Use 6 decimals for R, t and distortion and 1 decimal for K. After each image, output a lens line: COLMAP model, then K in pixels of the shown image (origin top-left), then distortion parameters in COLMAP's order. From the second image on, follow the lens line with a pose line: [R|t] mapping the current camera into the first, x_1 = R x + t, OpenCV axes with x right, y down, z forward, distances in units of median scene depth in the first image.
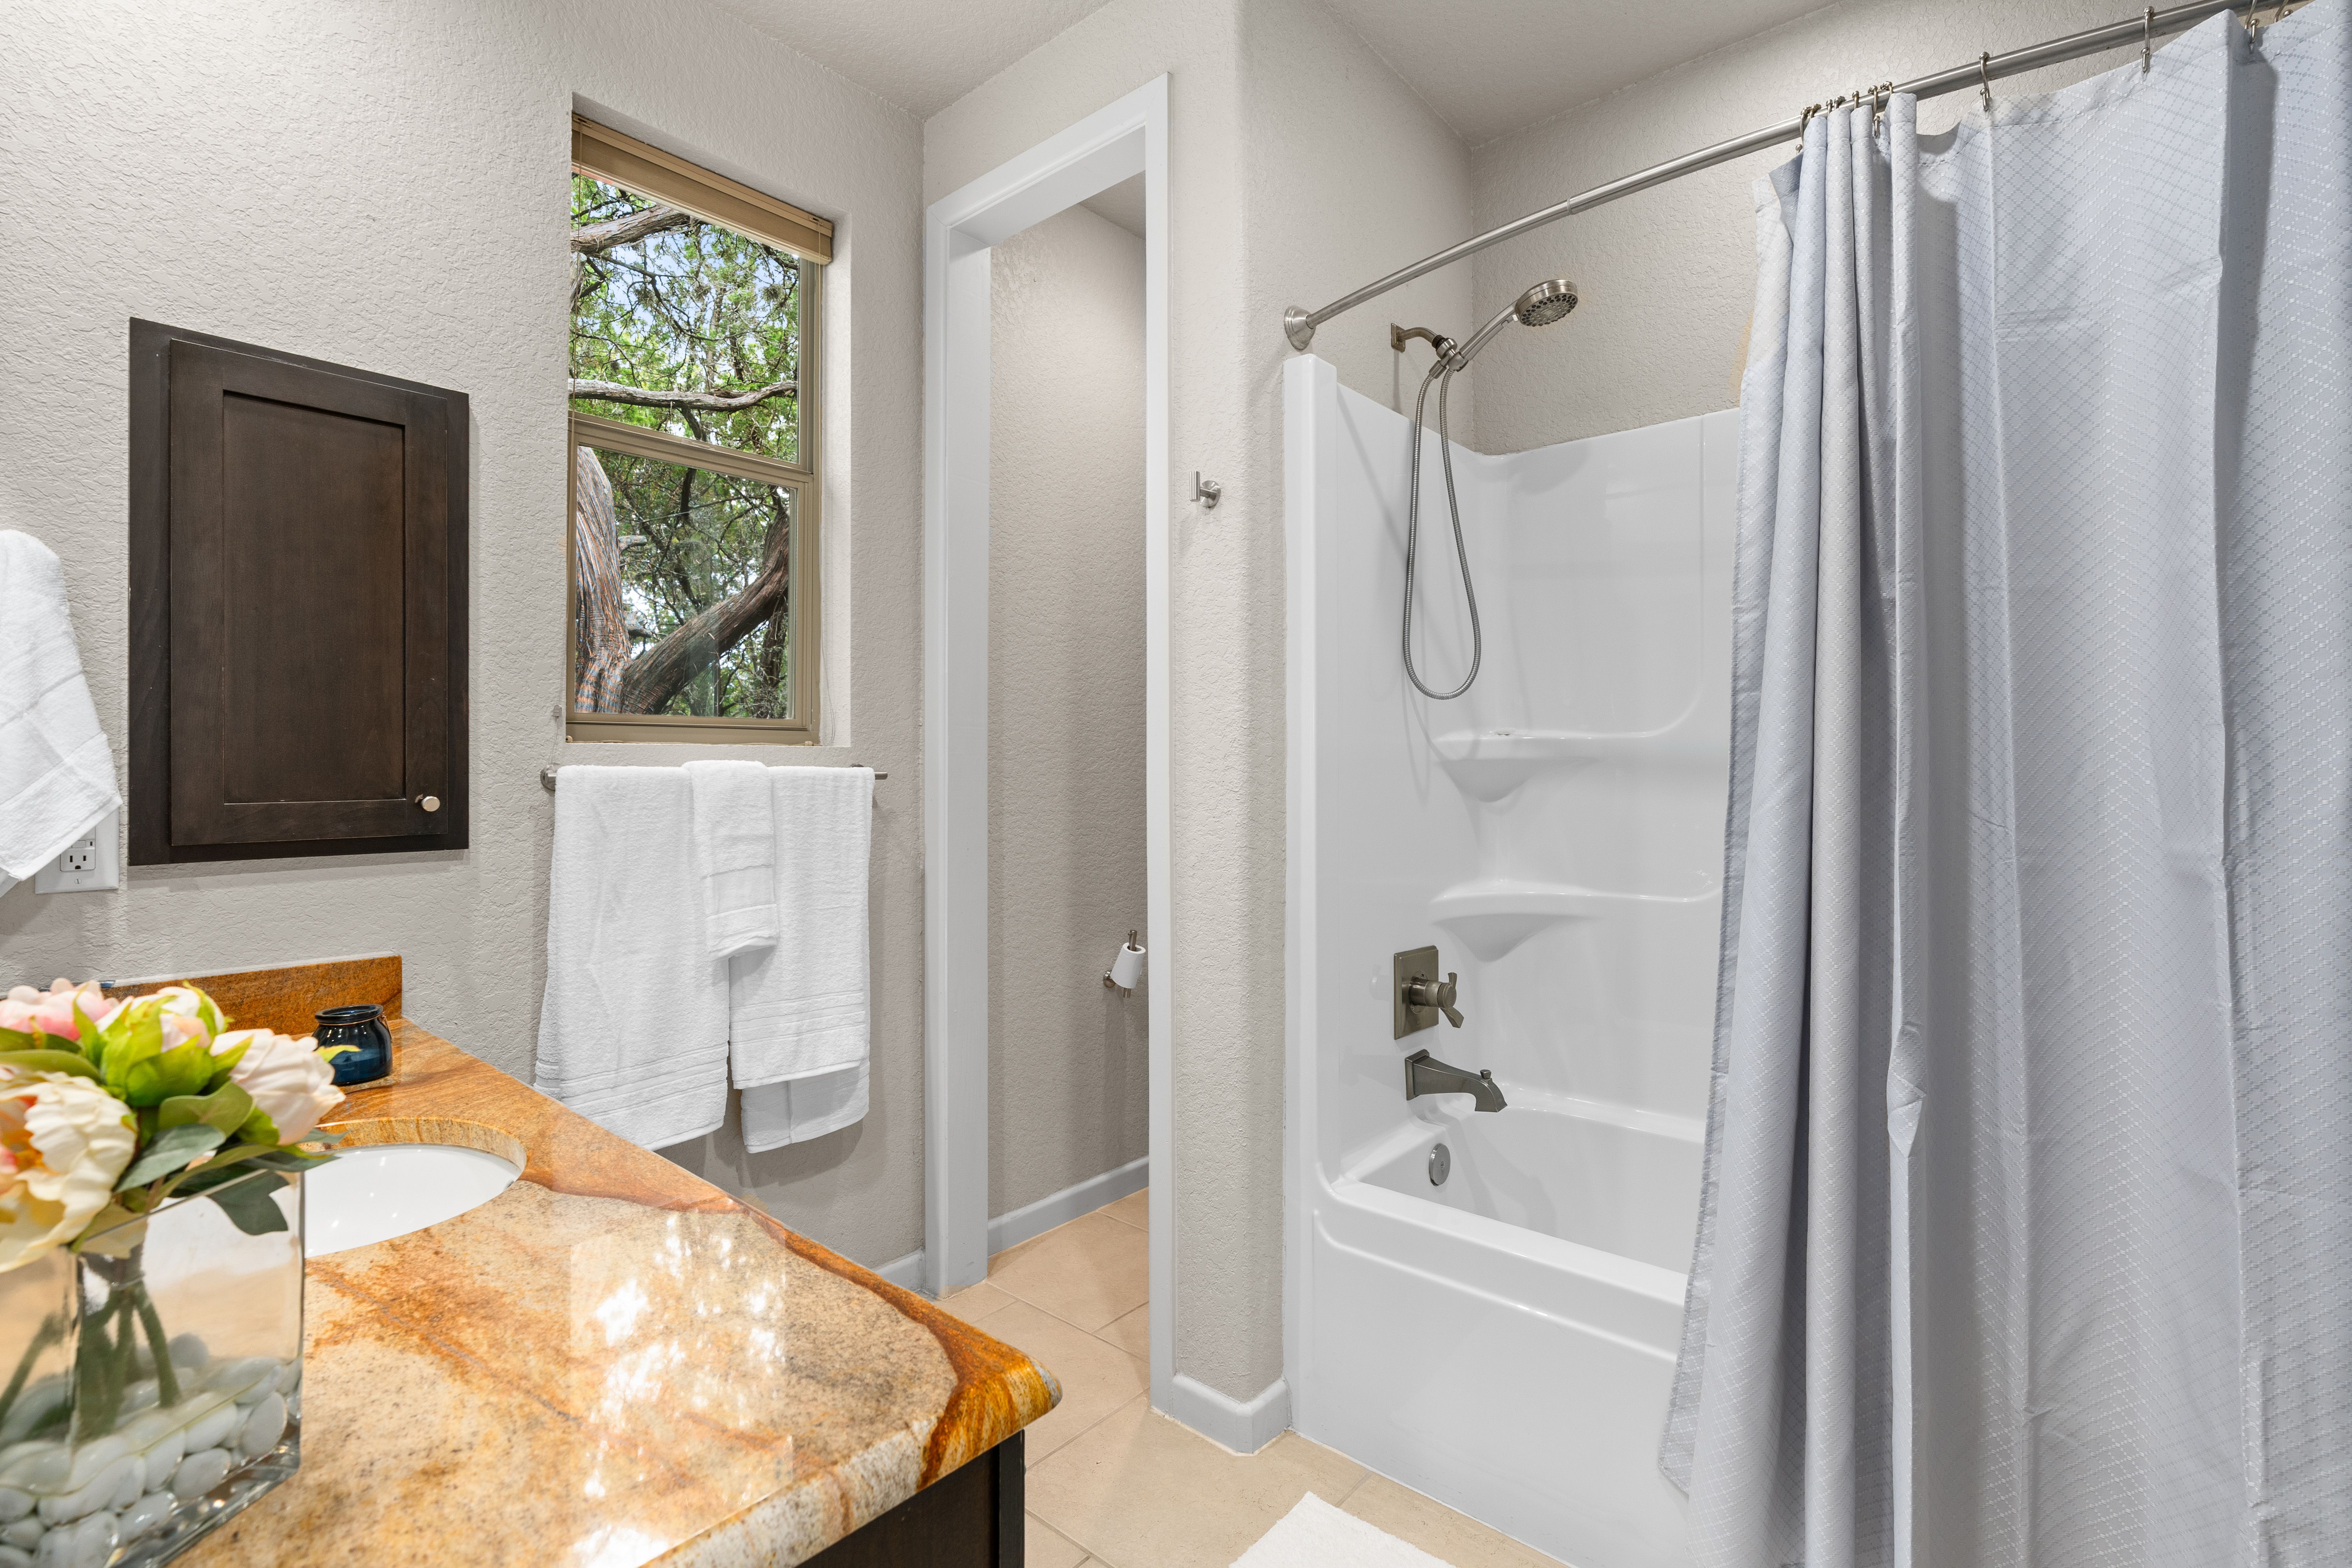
lens RADIAL K [[1070.6, 0, 1182.1], [0, 1070.6, 761.2], [0, 0, 1]] dist [-0.004882, 0.001205]
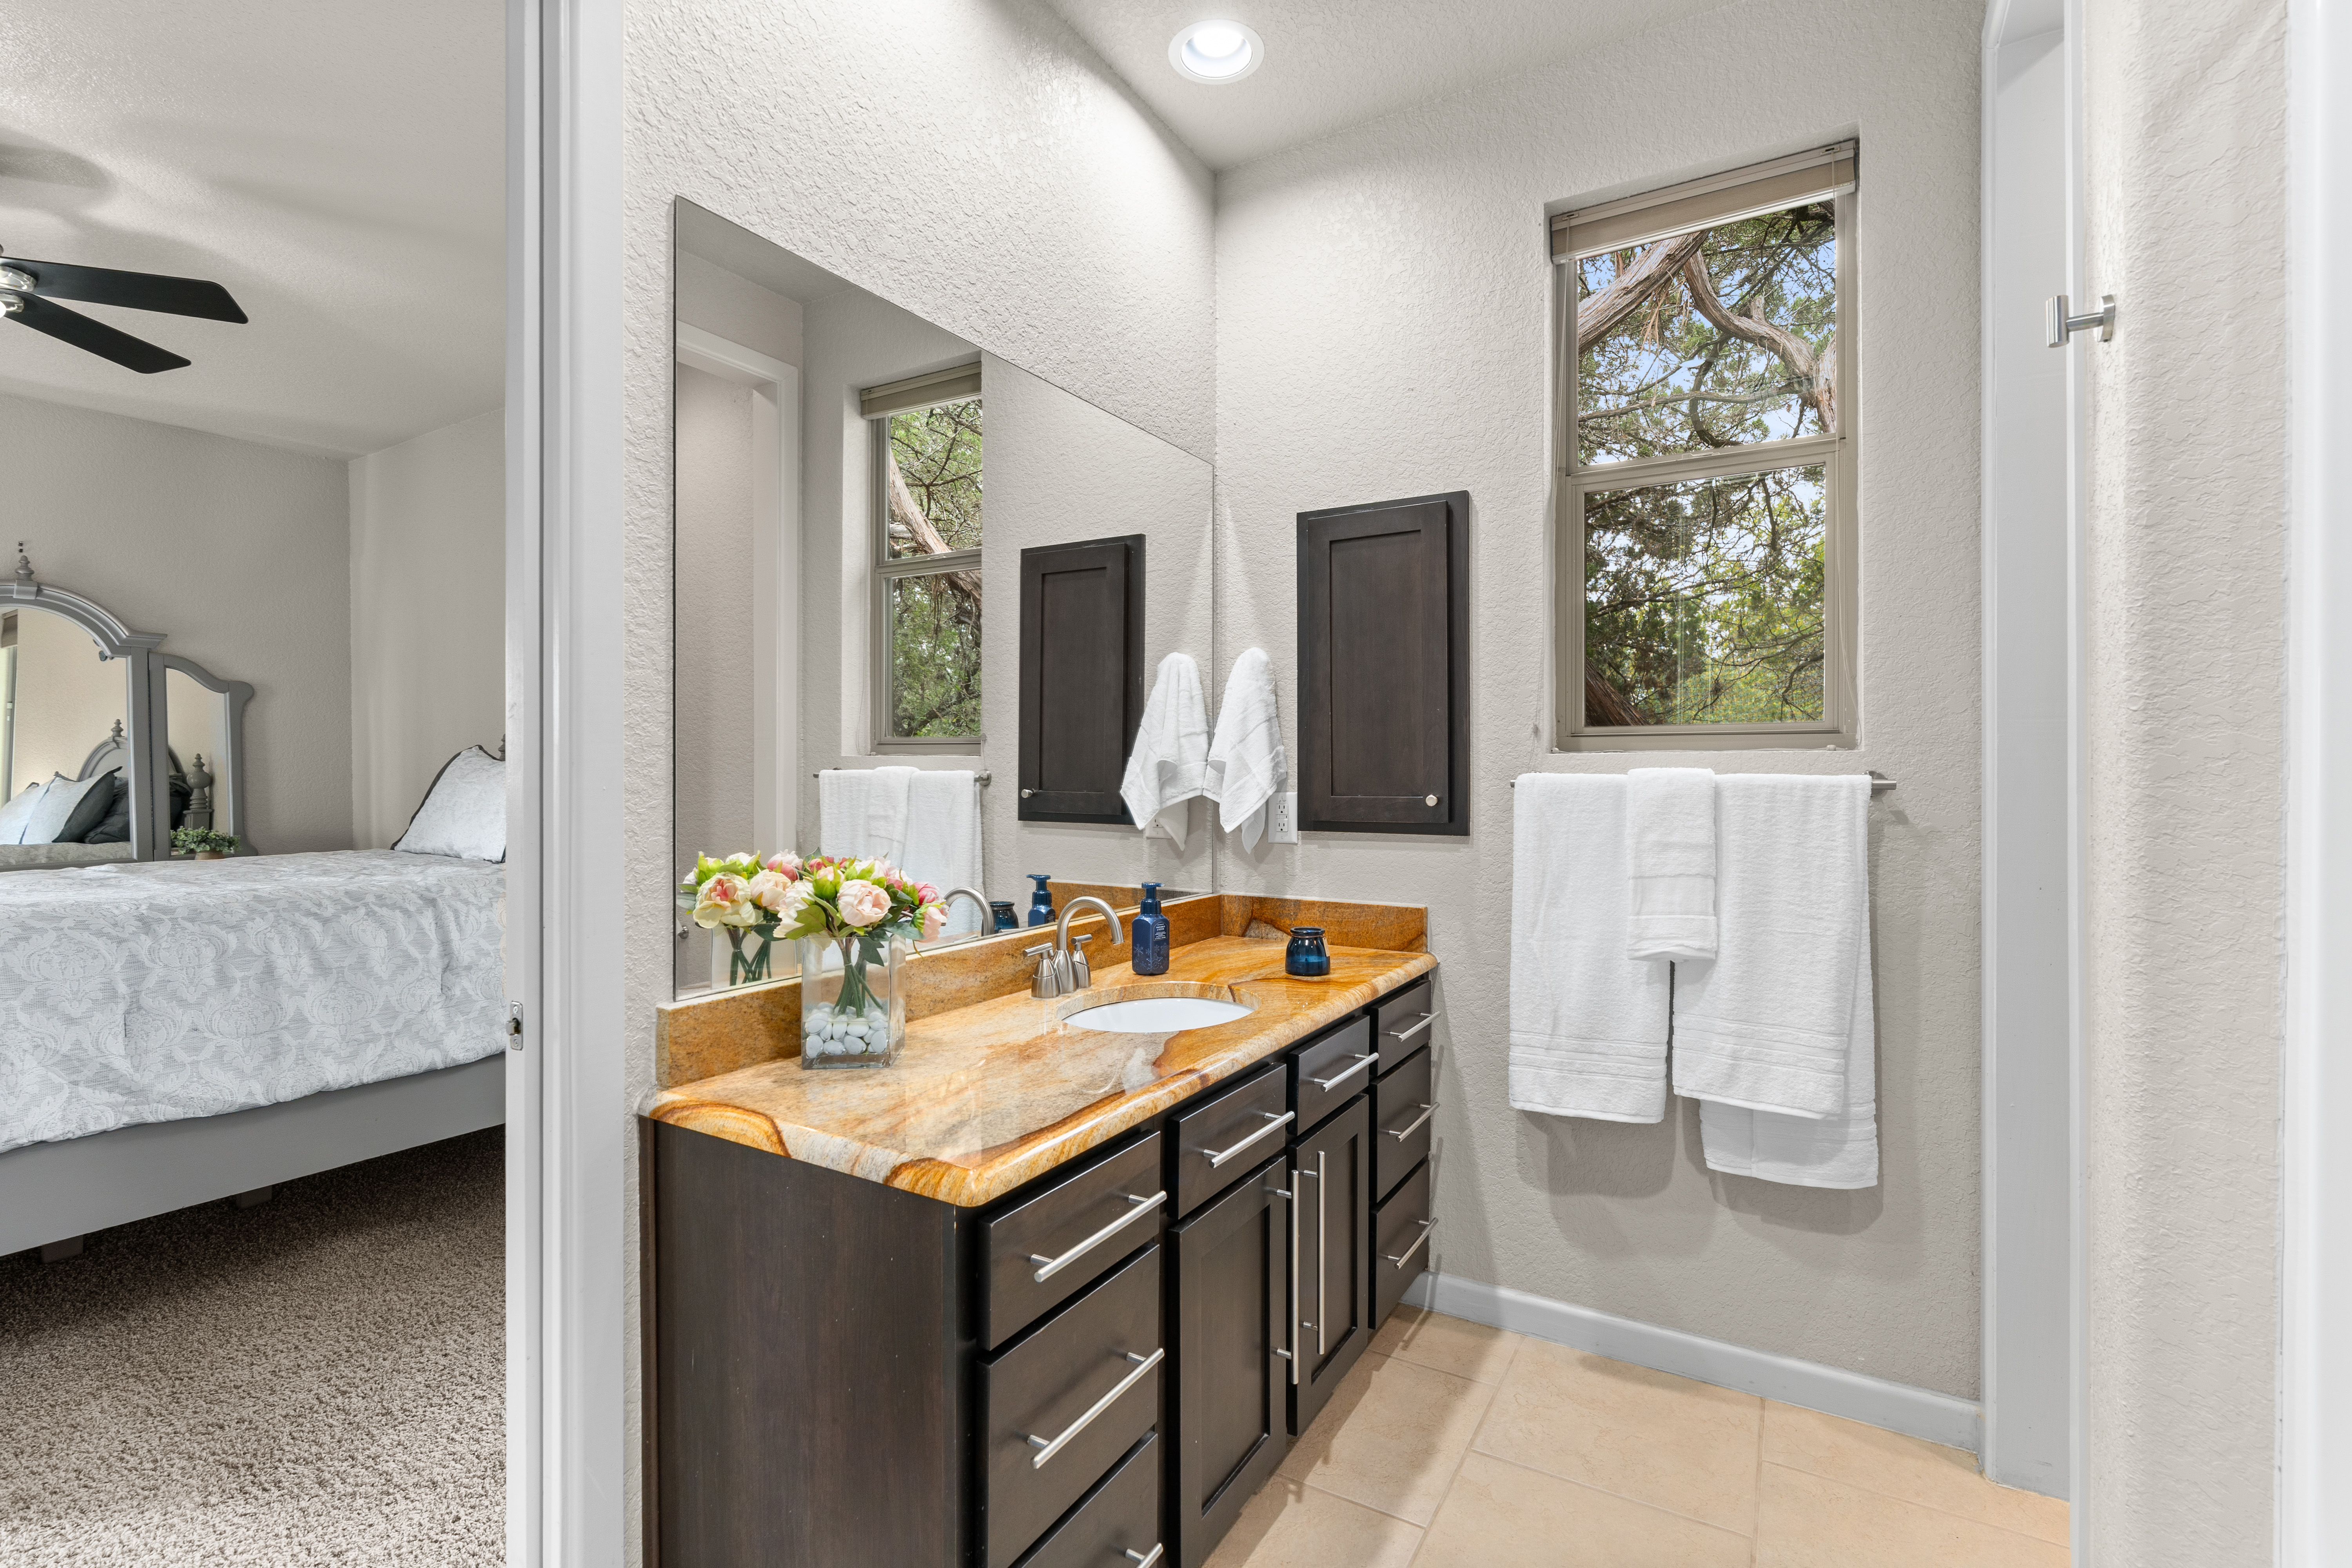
lens RADIAL K [[1070.6, 0, 1184.0], [0, 1070.6, 782.3], [0, 0, 1]] dist [-0.004882, 0.001205]
pose [[0.175337, 0.010652, -0.984451, 0.511674], [0.004283, 0.999924, 0.011582, -0.000741], [0.984499, -0.006247, 0.175278, 0.382568]]
